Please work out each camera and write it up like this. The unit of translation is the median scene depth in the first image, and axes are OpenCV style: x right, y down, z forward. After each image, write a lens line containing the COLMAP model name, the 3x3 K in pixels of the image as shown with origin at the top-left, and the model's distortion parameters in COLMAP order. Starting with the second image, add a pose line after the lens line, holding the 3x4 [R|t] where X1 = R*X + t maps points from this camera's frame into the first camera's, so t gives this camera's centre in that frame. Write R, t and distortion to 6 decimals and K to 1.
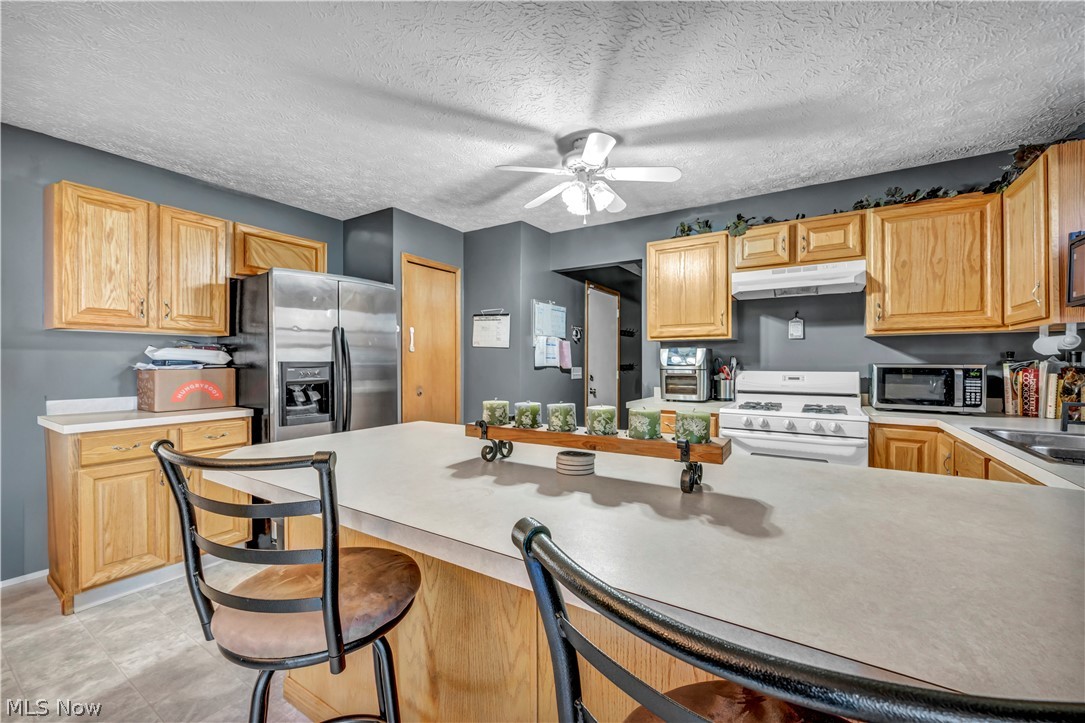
lens RADIAL K [[437.4, 0, 538.8], [0, 437.4, 359.4], [0, 0, 1]] dist [-0.006157, -0.000153]
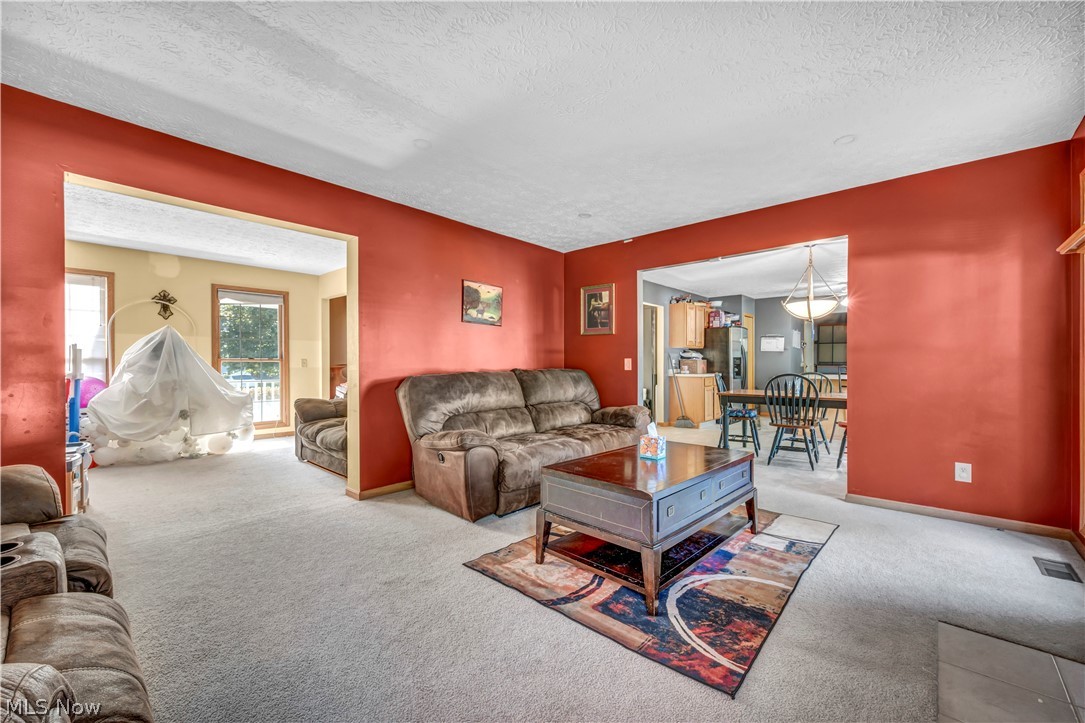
lens RADIAL K [[437.4, 0, 553.9], [0, 437.4, 365.5], [0, 0, 1]] dist [-0.006157, -0.000153]
pose [[0.988007, -0.000256, -0.154406, -1.162077], [0.004927, 0.999542, 0.029872, -0.030425], [0.154328, -0.030274, 0.987556, -1.897148]]
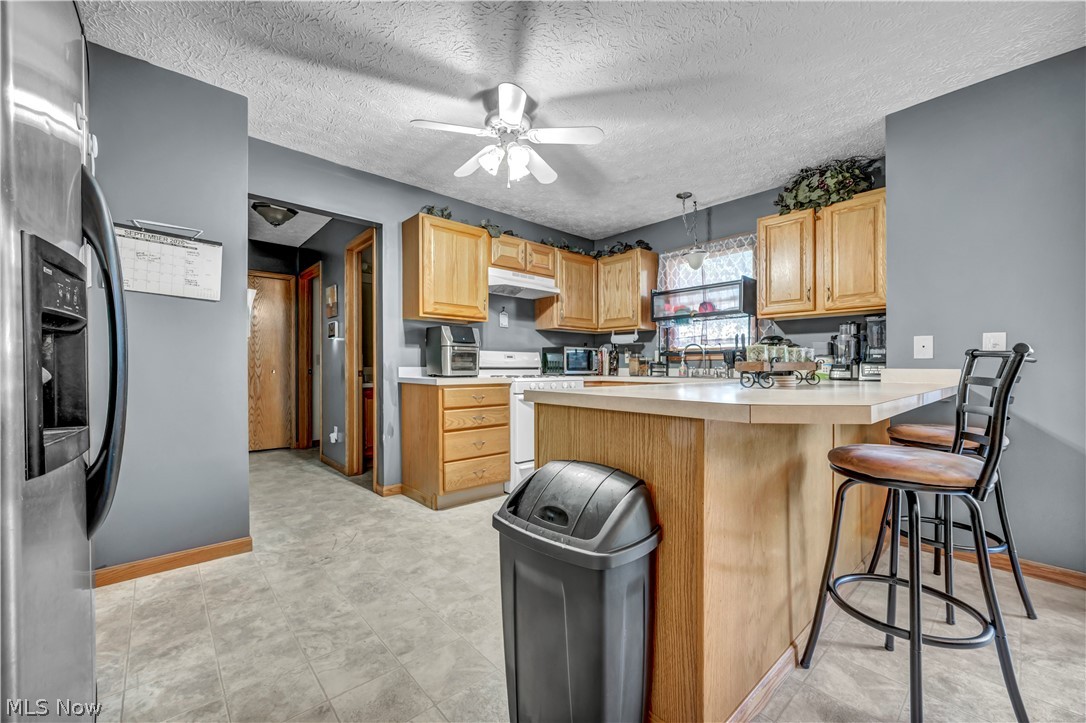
lens RADIAL K [[437.8, 0, 548.9], [0, 437.8, 366.2], [0, 0, 1]] dist [-0.006157, -0.000153]
pose [[0.255246, 0.003987, 0.966868, -0.668730], [-0.013564, 0.999908, -0.000543, 0.070996], [-0.966781, -0.012976, 0.255276, 0.541401]]
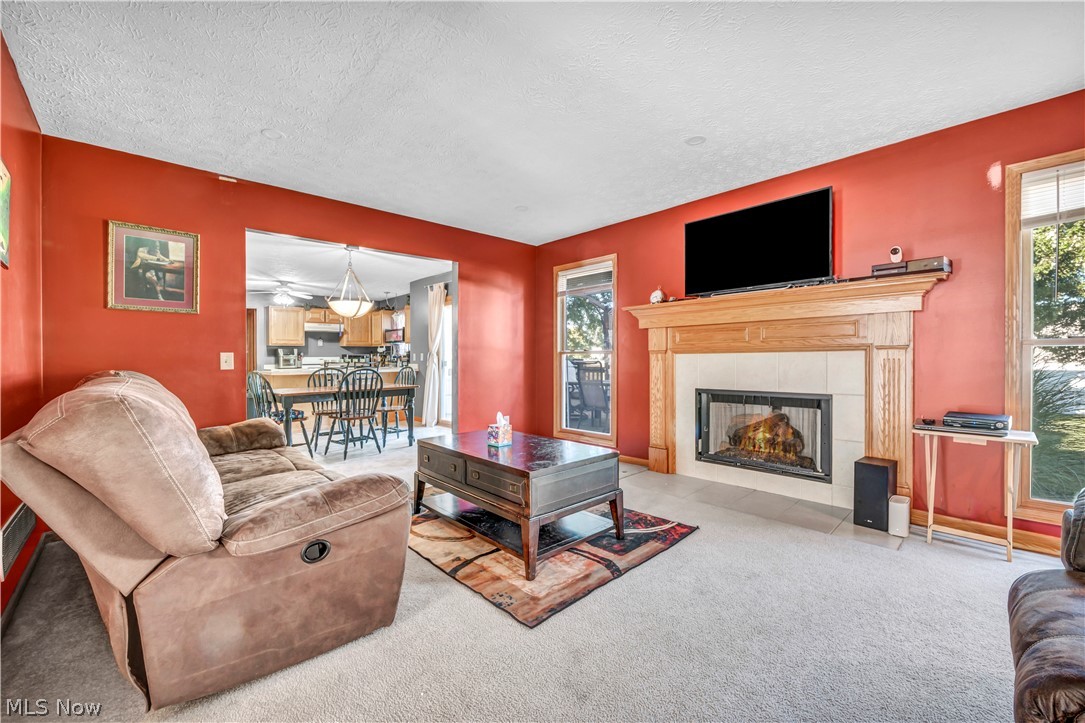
lens RADIAL K [[437.4, 0, 556.5], [0, 437.4, 352.4], [0, 0, 1]] dist [-0.006157, -0.000153]
pose [[0.228401, 0.002471, 0.973564, -2.014793], [-0.005420, 0.999985, -0.001267, -0.008661], [-0.973552, -0.004987, 0.228410, -1.302086]]
